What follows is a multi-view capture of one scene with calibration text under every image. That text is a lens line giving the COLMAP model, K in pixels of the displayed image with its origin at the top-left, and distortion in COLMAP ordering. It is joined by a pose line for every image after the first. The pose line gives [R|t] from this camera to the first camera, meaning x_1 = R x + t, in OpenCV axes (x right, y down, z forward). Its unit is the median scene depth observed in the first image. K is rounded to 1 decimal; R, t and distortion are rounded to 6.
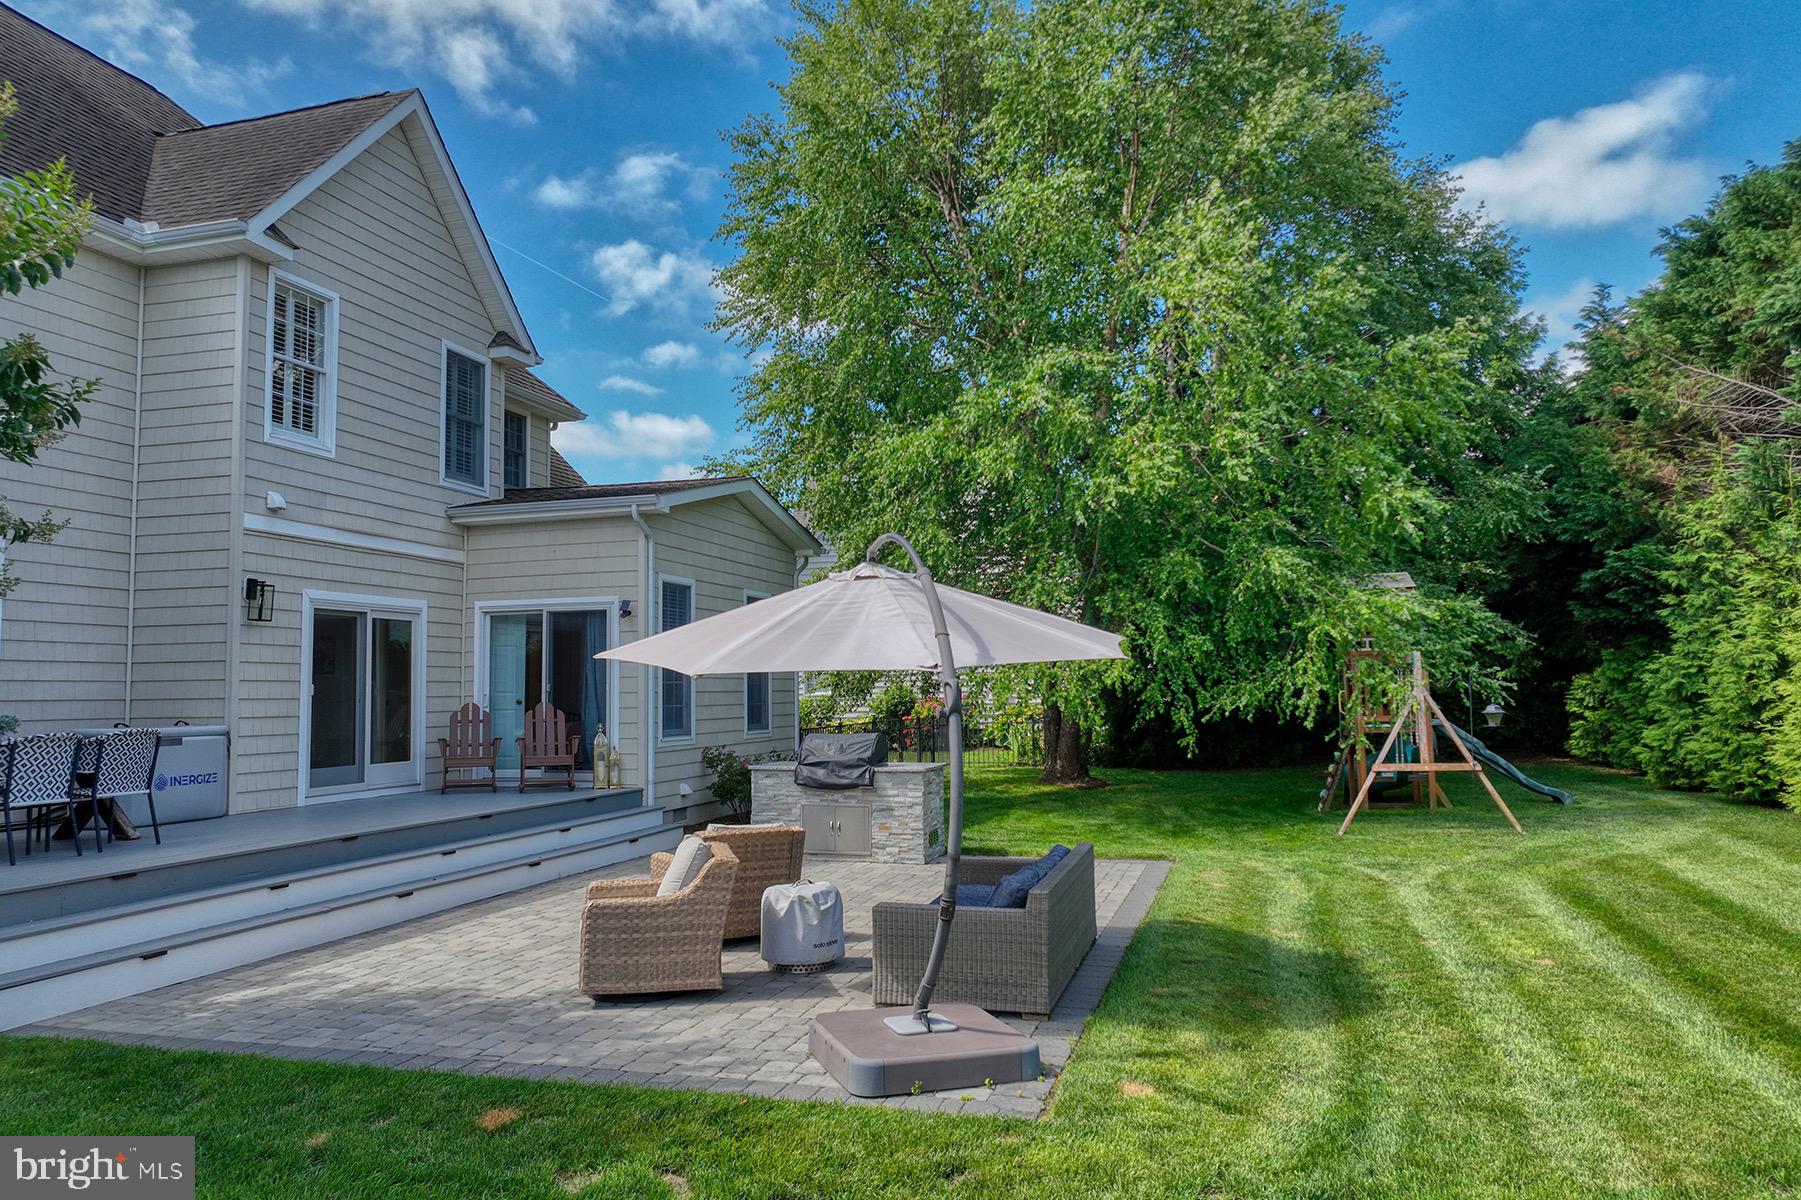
lens RADIAL K [[1267.0, 0, 910.3], [0, 1267.0, 597.8], [0, 0, 1]] dist [-0.001073, 0.015981]
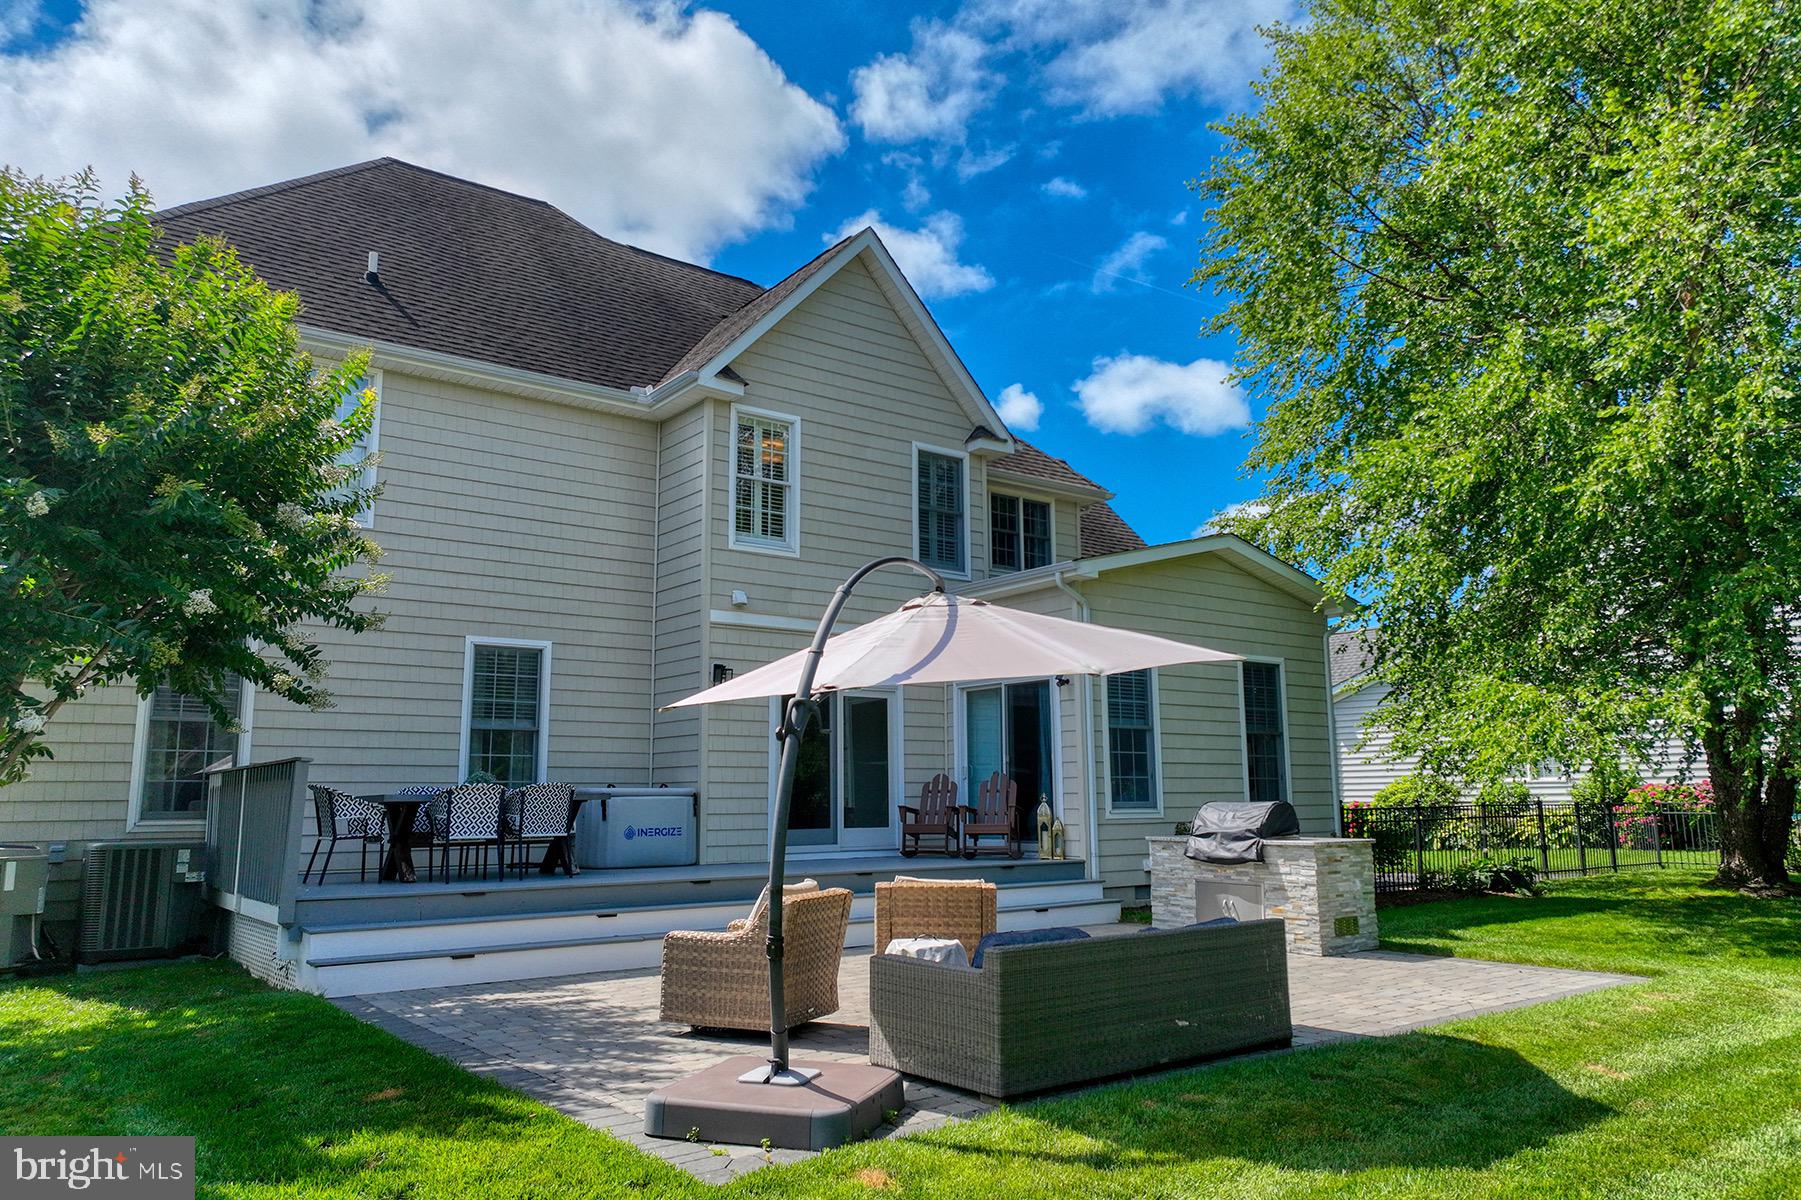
lens RADIAL K [[1267.0, 0, 906.2], [0, 1267.0, 601.5], [0, 0, 1]] dist [-0.001073, 0.015981]
pose [[0.801961, -0.088212, -0.590827, 0.302884], [0.042886, 0.994987, -0.090343, 0.037993], [0.595835, 0.047113, 0.801724, 0.140790]]
